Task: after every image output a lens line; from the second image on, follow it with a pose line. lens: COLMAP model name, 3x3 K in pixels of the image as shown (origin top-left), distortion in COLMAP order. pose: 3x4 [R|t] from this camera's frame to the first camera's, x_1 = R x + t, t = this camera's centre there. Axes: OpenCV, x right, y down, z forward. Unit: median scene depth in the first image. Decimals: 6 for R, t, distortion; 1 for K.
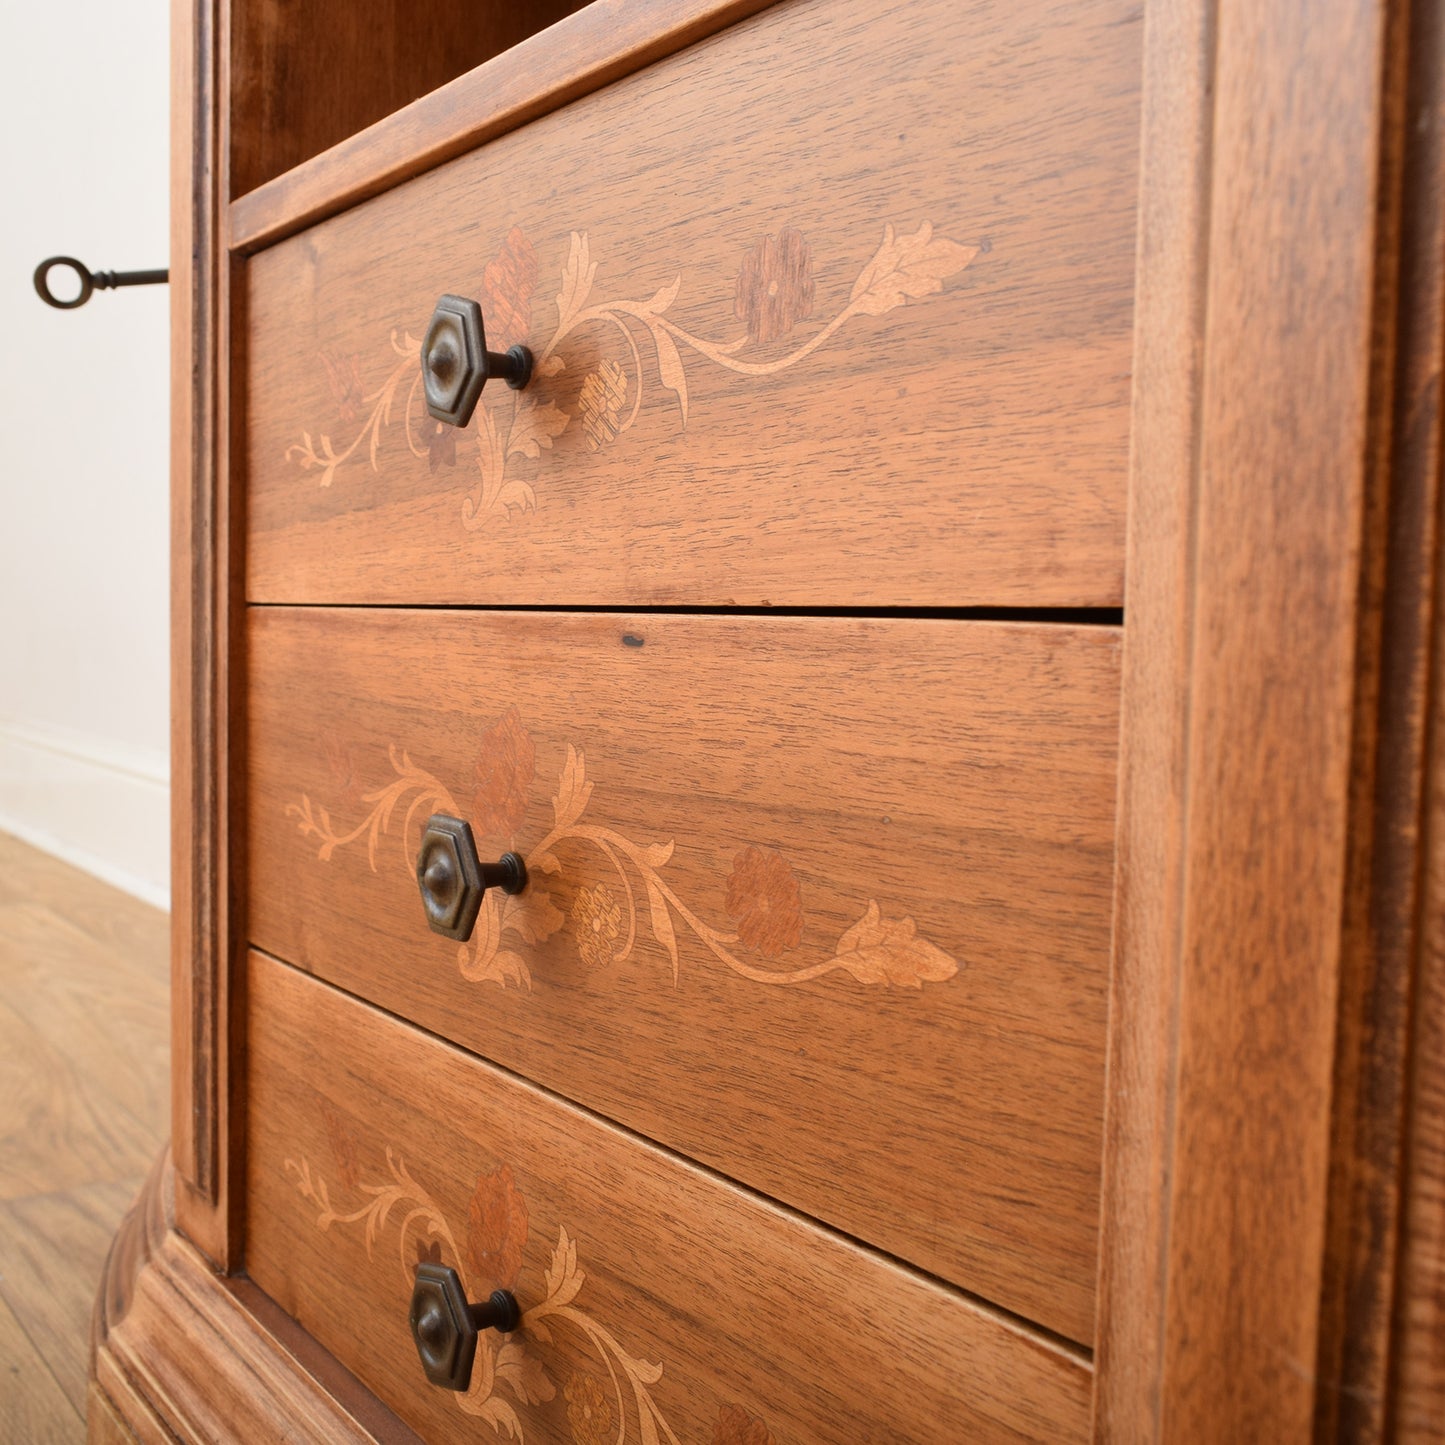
lens RADIAL K [[1634.1, 0, 588.6], [0, 1634.1, 722.3], [0, 0, 1]] dist [-0.018328, 0.000000]
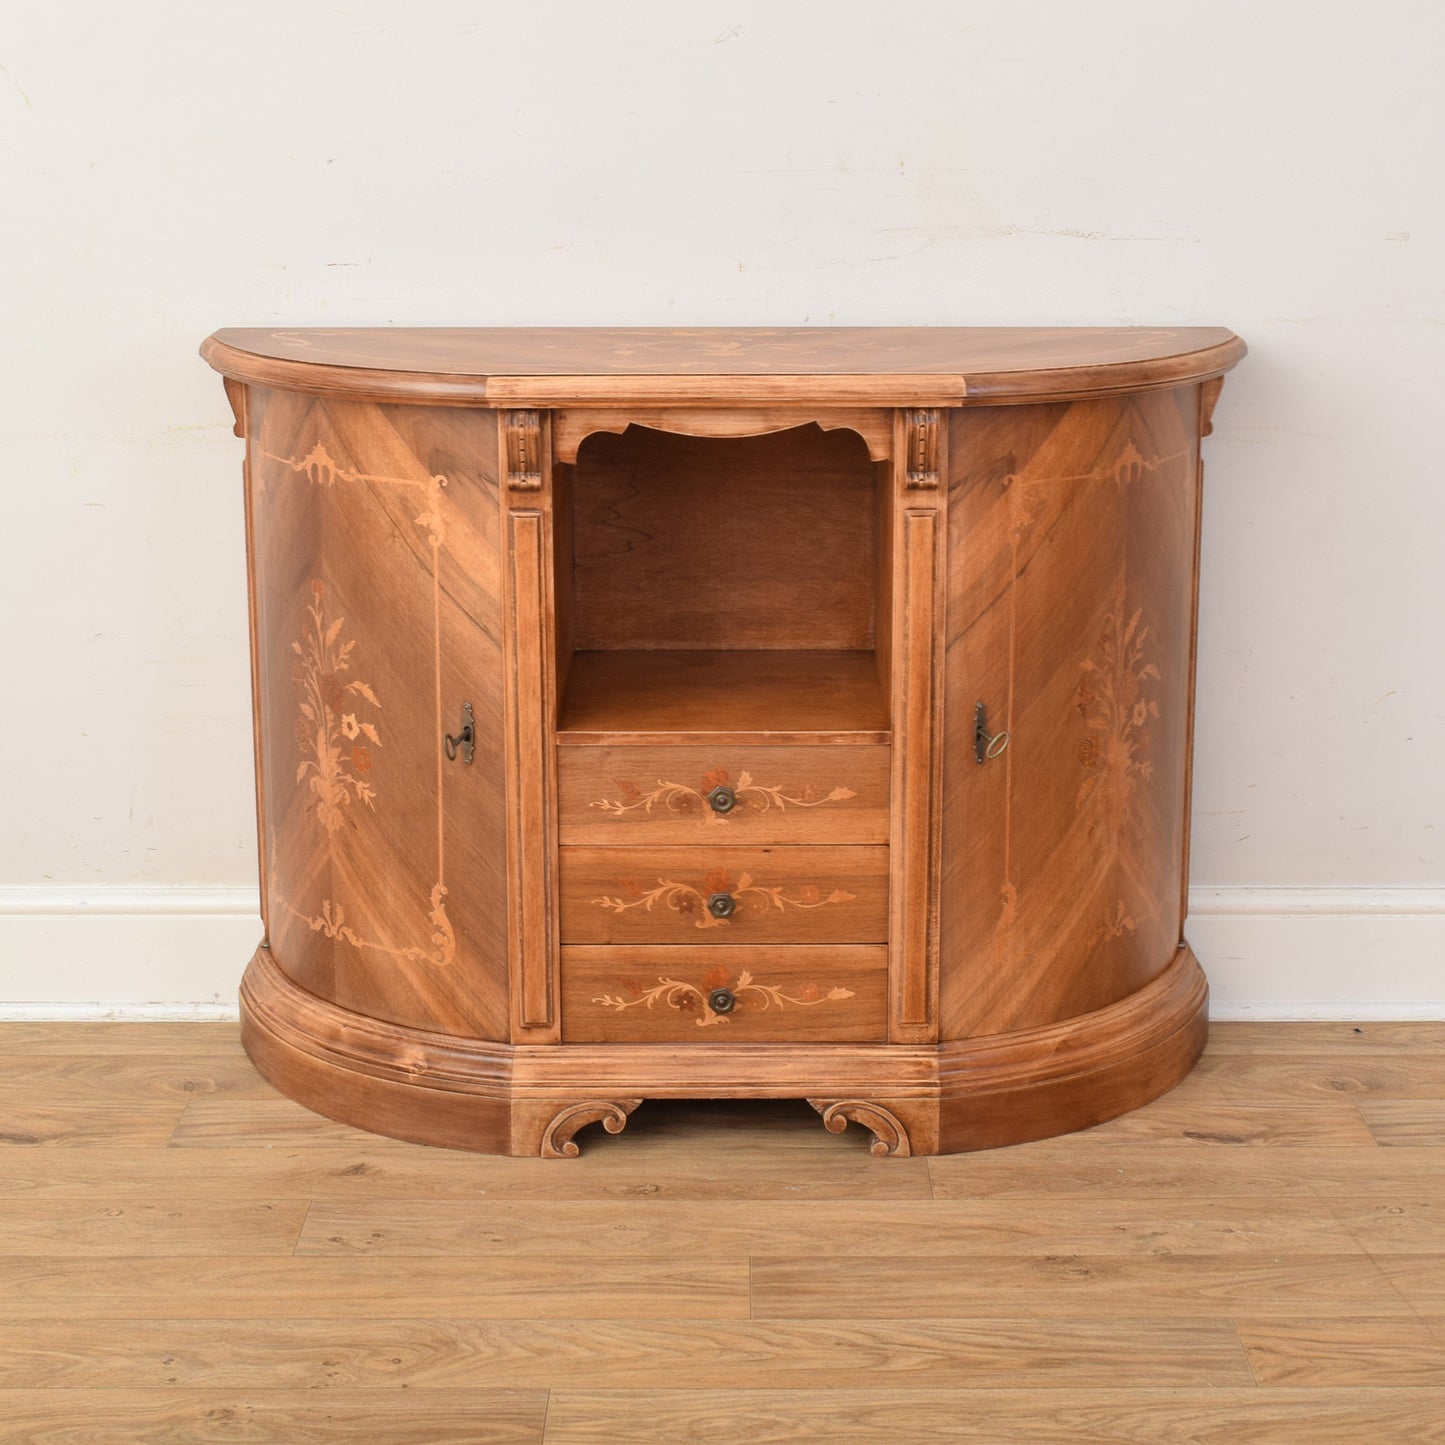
lens RADIAL K [[2946.7, 0, 729.7], [0, 2946.7, 676.6], [0, 0, 1]] dist [-0.028773, 0.000000]
pose [[0.541206, -0.211267, 0.813918, -6.897397], [0.067962, 0.975747, 0.208082, -2.330725], [-0.838139, -0.057300, 0.542438, -3.592772]]
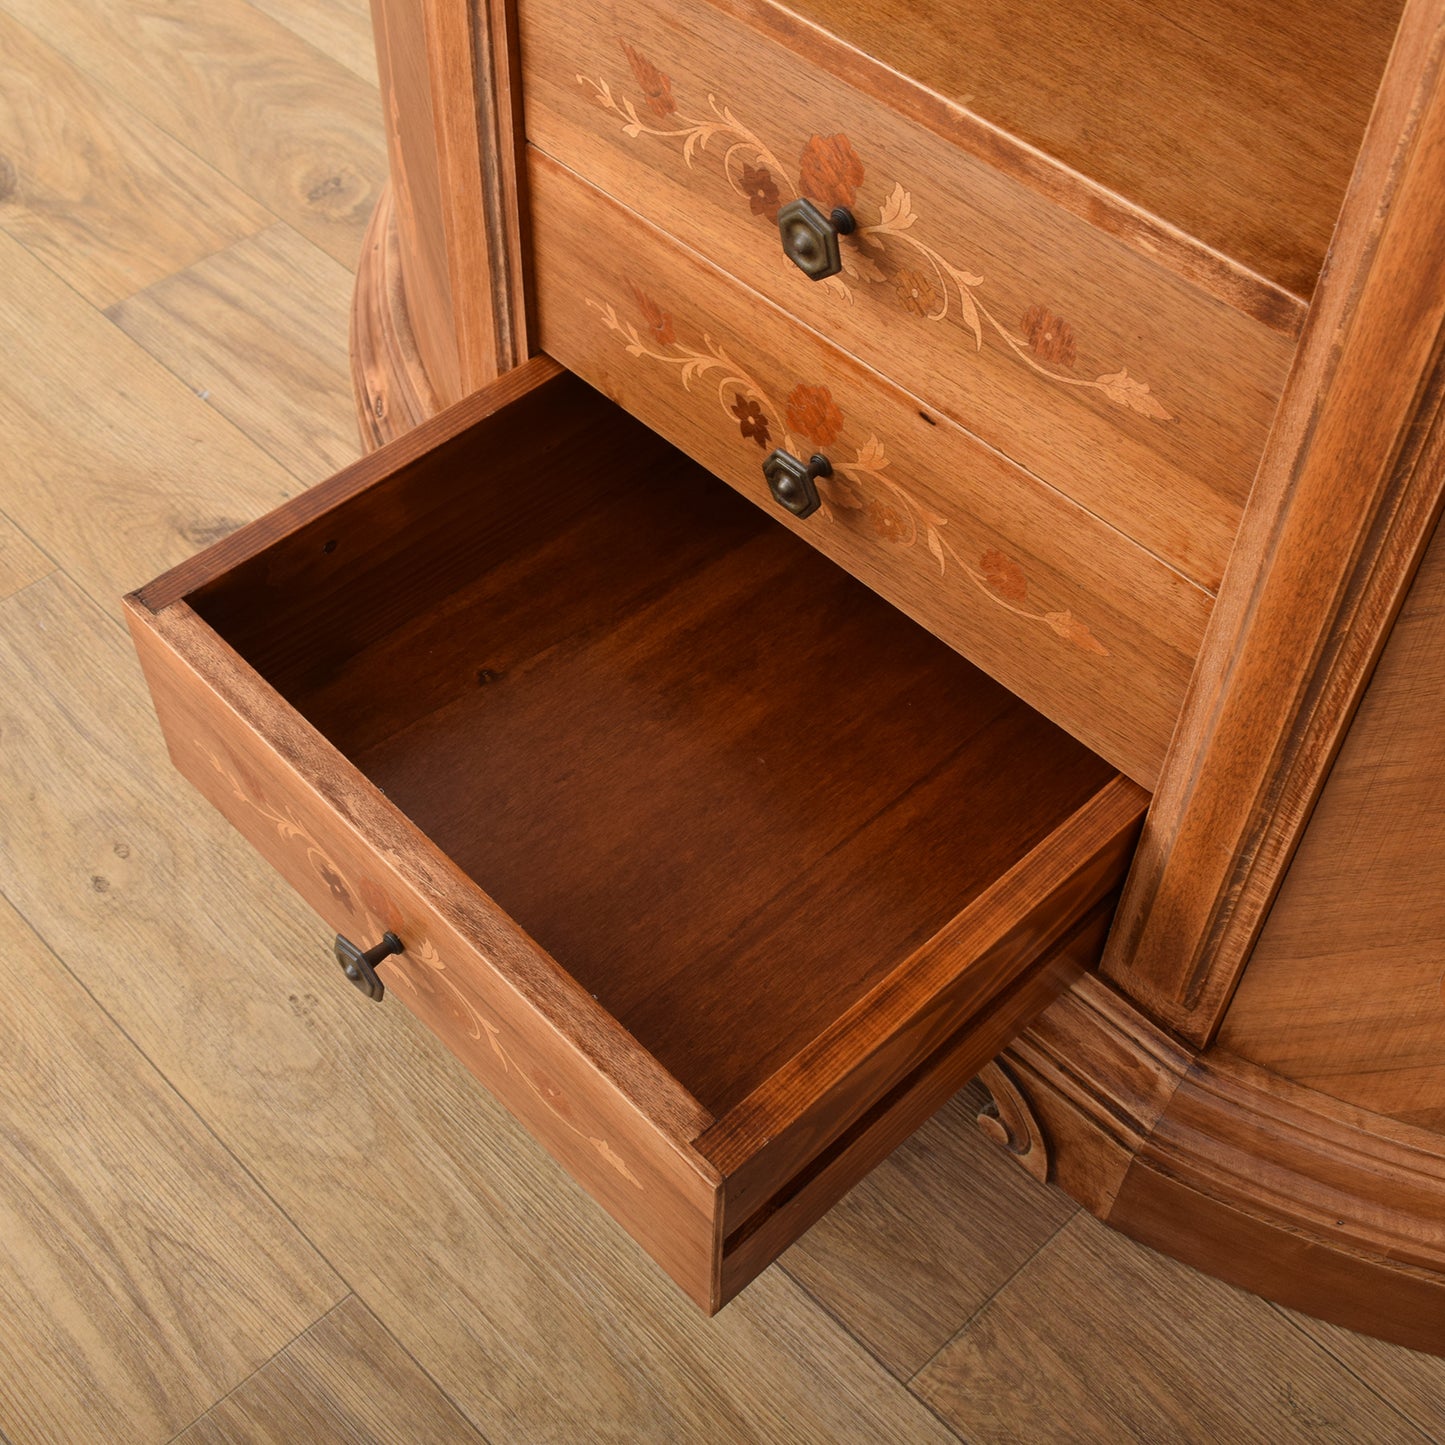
lens RADIAL K [[1963.9, 0, 716.5], [0, 1963.9, 726.7], [0, 0, 1]] dist [-0.029768, 0.000000]
pose [[0.980072, -0.150976, 0.129097, -0.475371], [0.007780, 0.678564, 0.734500, -1.266354], [-0.198492, -0.718858, 0.666216, -0.535913]]
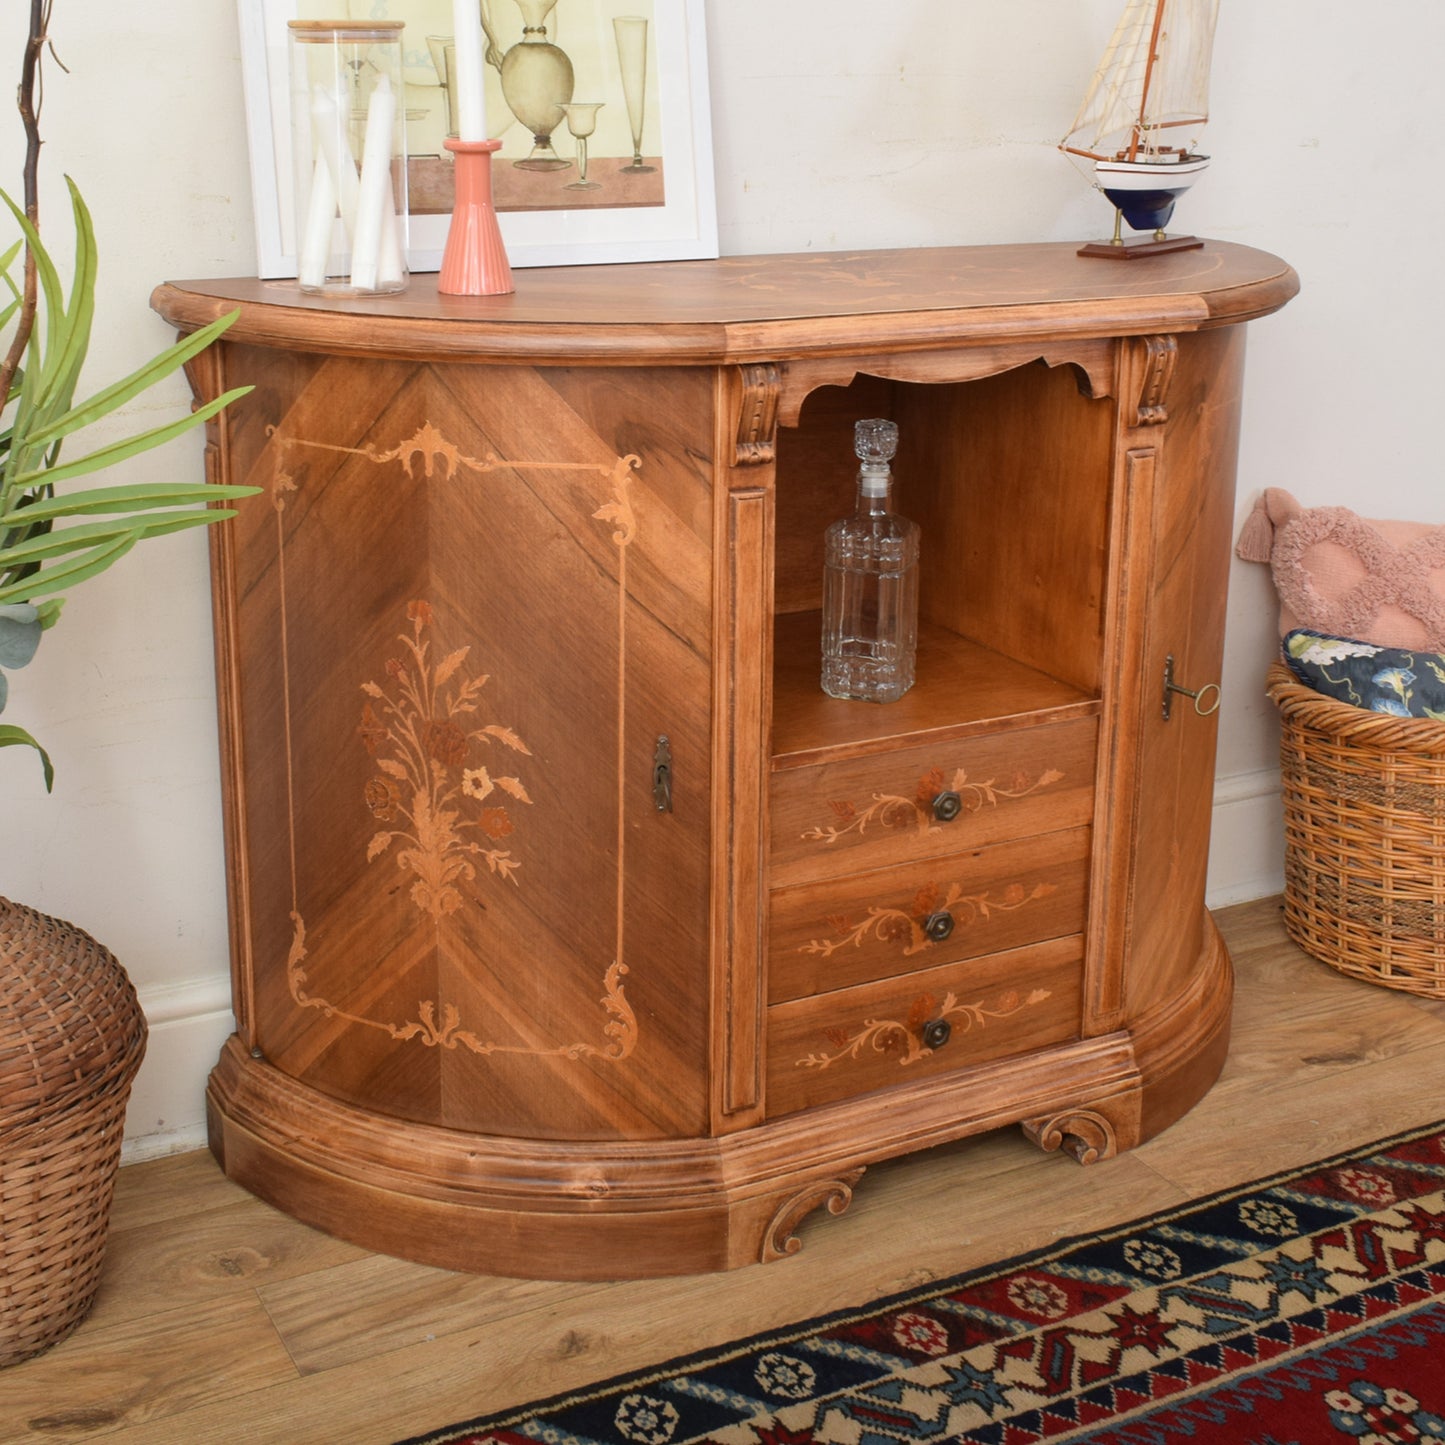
lens RADIAL K [[2120.1, 0, 778.9], [0, 2120.1, 553.6], [0, 0, 1]] dist [-0.018105, 0.000000]
pose [[0.065446, -0.260079, 0.963367, -4.962681], [0.052277, 0.965004, 0.256970, -2.179626], [-0.996486, 0.033544, 0.076751, 0.994515]]
